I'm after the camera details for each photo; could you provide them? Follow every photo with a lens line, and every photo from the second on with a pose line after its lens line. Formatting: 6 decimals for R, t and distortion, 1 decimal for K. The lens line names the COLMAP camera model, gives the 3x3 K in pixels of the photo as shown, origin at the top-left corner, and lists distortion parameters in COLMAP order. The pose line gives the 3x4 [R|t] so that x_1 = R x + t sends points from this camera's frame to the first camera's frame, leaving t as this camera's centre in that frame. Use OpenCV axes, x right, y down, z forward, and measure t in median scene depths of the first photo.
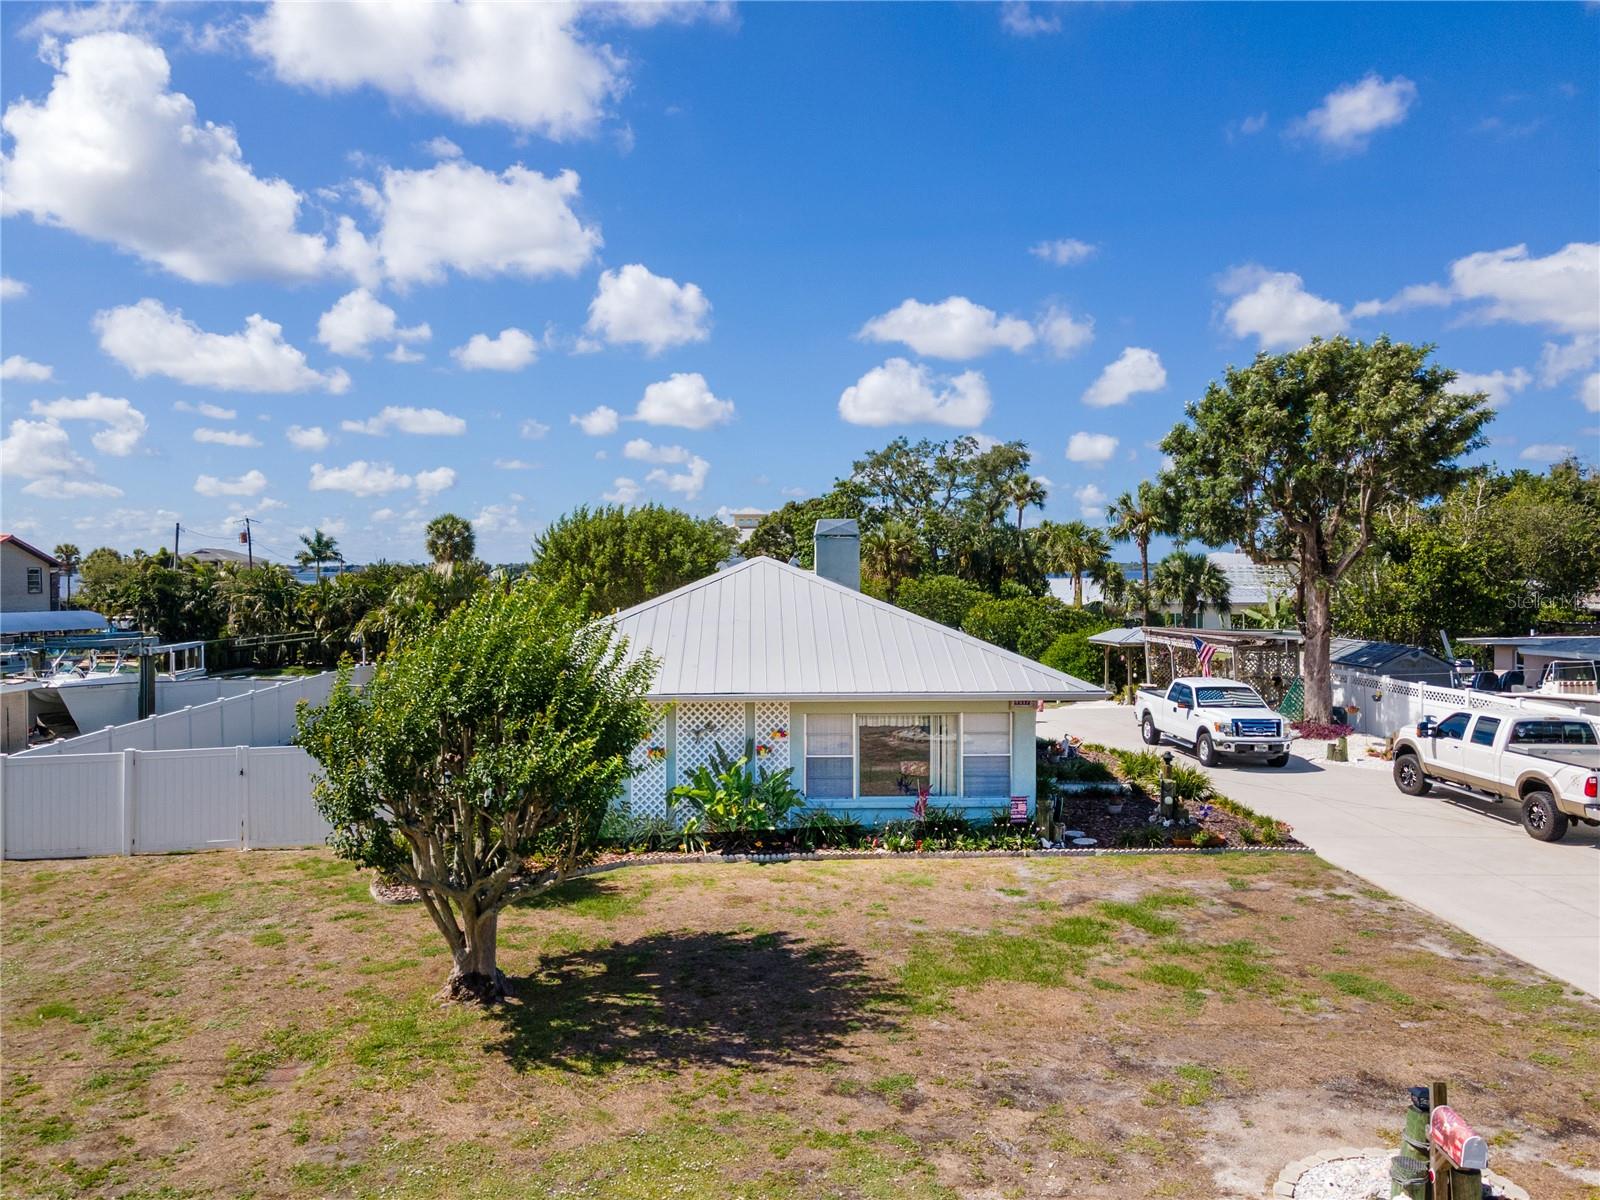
lens RADIAL K [[1162.2, 0, 787.6], [0, 1162.2, 597.5], [0, 0, 1]] dist [0.029158, 0.024686]
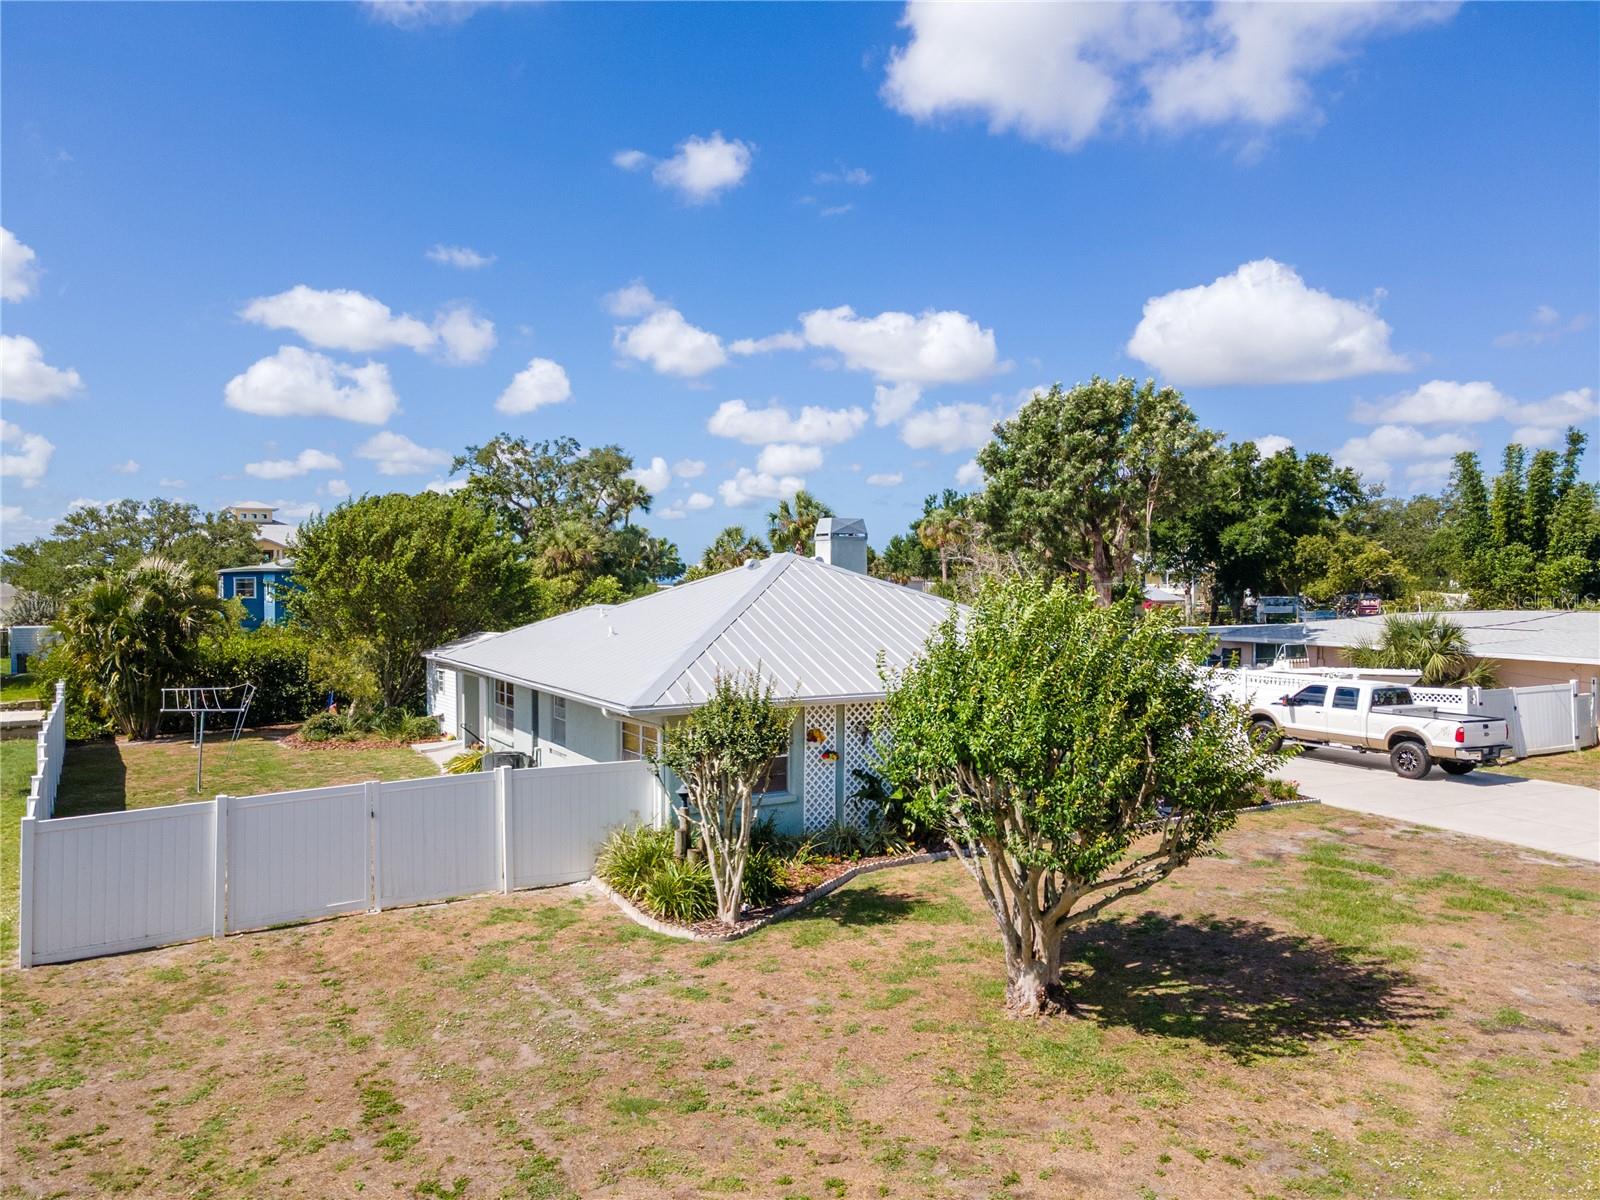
lens RADIAL K [[1156.7, 0, 792.0], [0, 1156.7, 597.5], [0, 0, 1]] dist [0.029127, 0.021831]
pose [[0.889826, -0.003175, 0.456289, -0.612484], [0.004737, 0.999986, -0.002279, 0.004473], [-0.456276, 0.004189, 0.889829, 0.172662]]
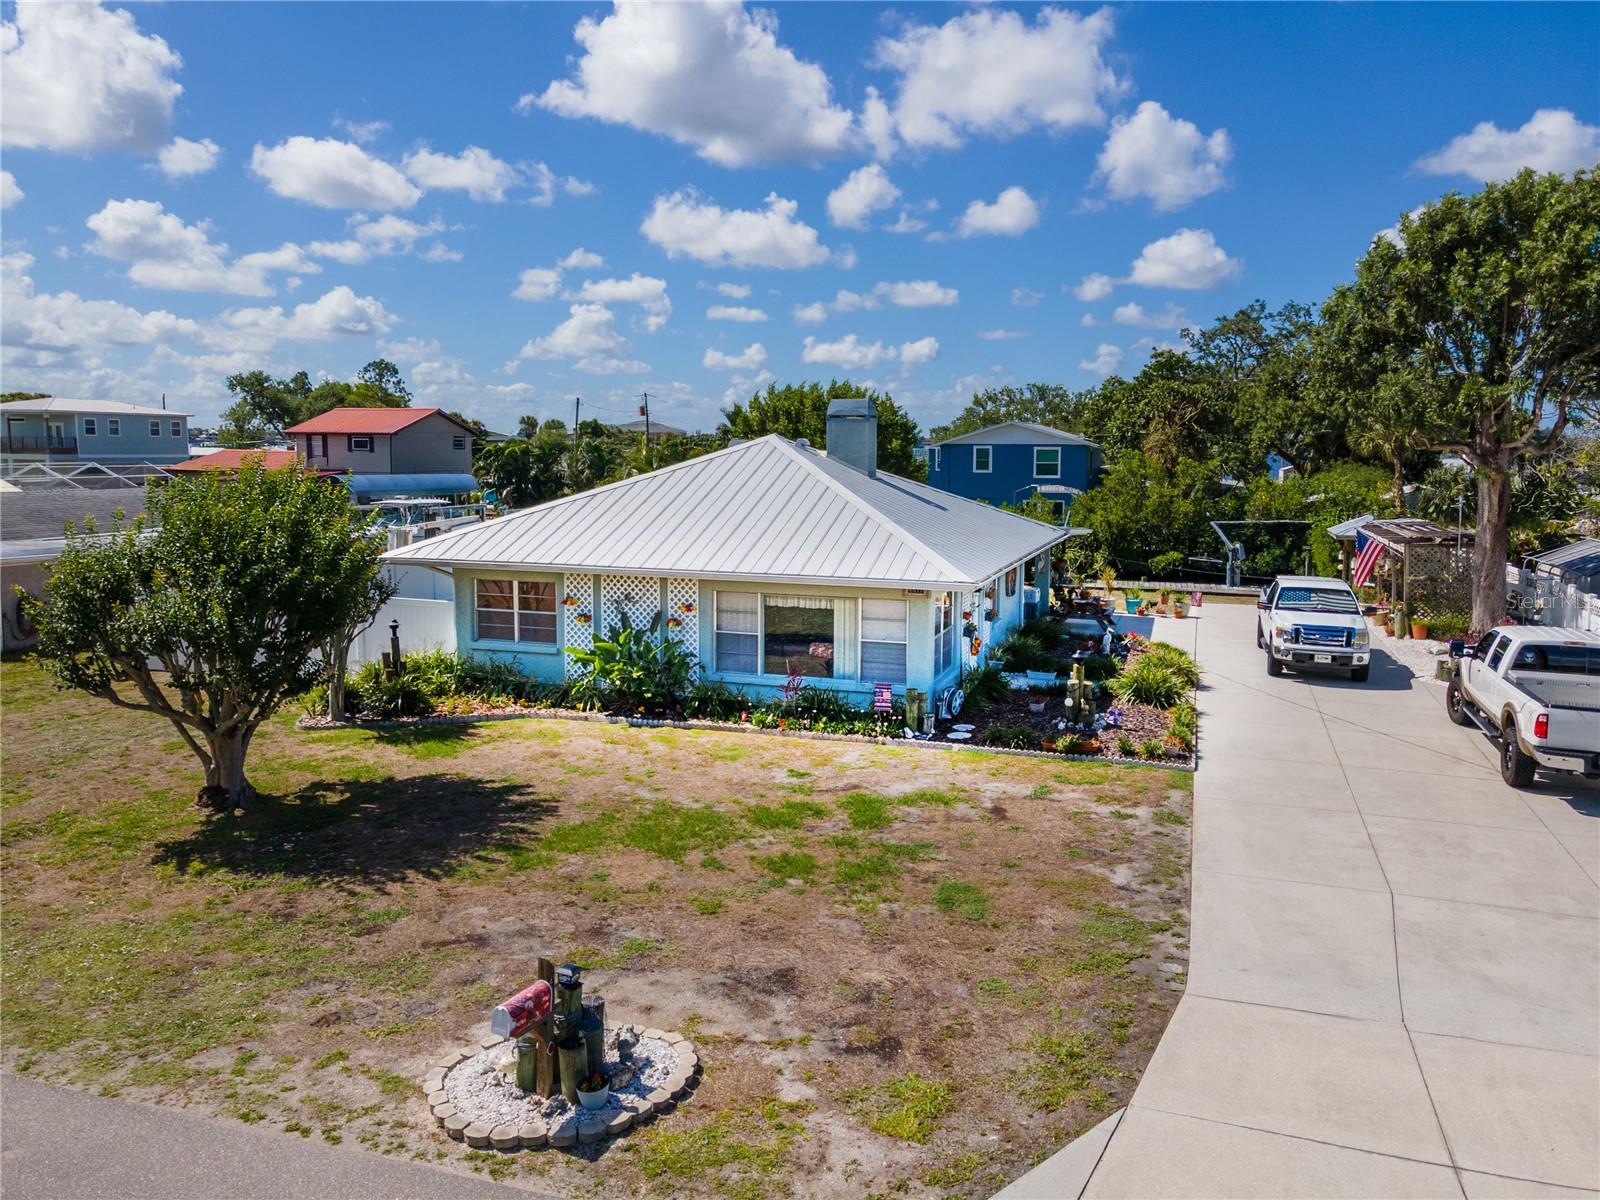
lens RADIAL K [[1168.6, 0, 836.9], [0, 1168.6, 574.0], [0, 0, 1]] dist [0.041316, 0.004461]
pose [[0.941484, 0.049071, -0.333467, 0.499750], [-0.019728, 0.995672, 0.090820, -0.012336], [0.336481, -0.078927, 0.938377, 0.064325]]
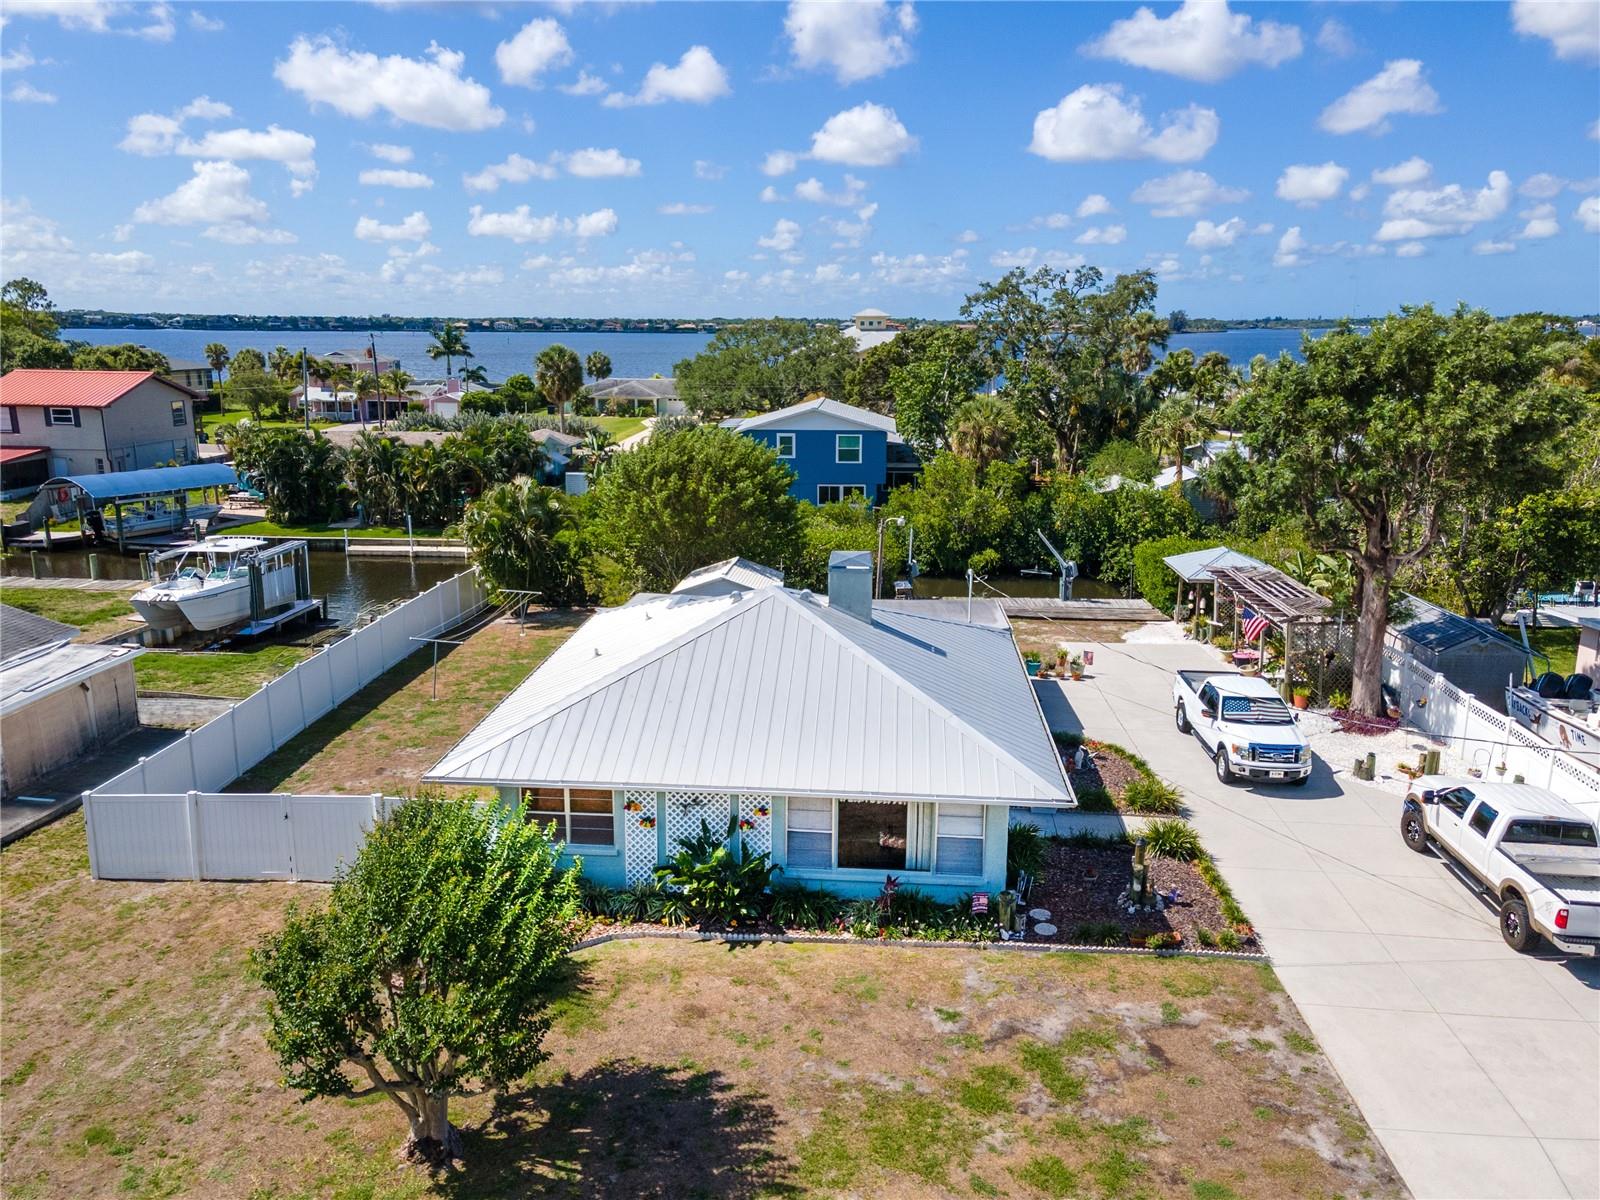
lens RADIAL K [[1165.1, 0, 790.5], [0, 1165.1, 603.4], [0, 0, 1]] dist [0.034798, 0.012958]
pose [[0.993151, 0.034636, -0.111585, 0.140325], [-0.011017, 0.978556, 0.205686, -0.306755], [0.116317, -0.203048, 0.972236, 0.007095]]
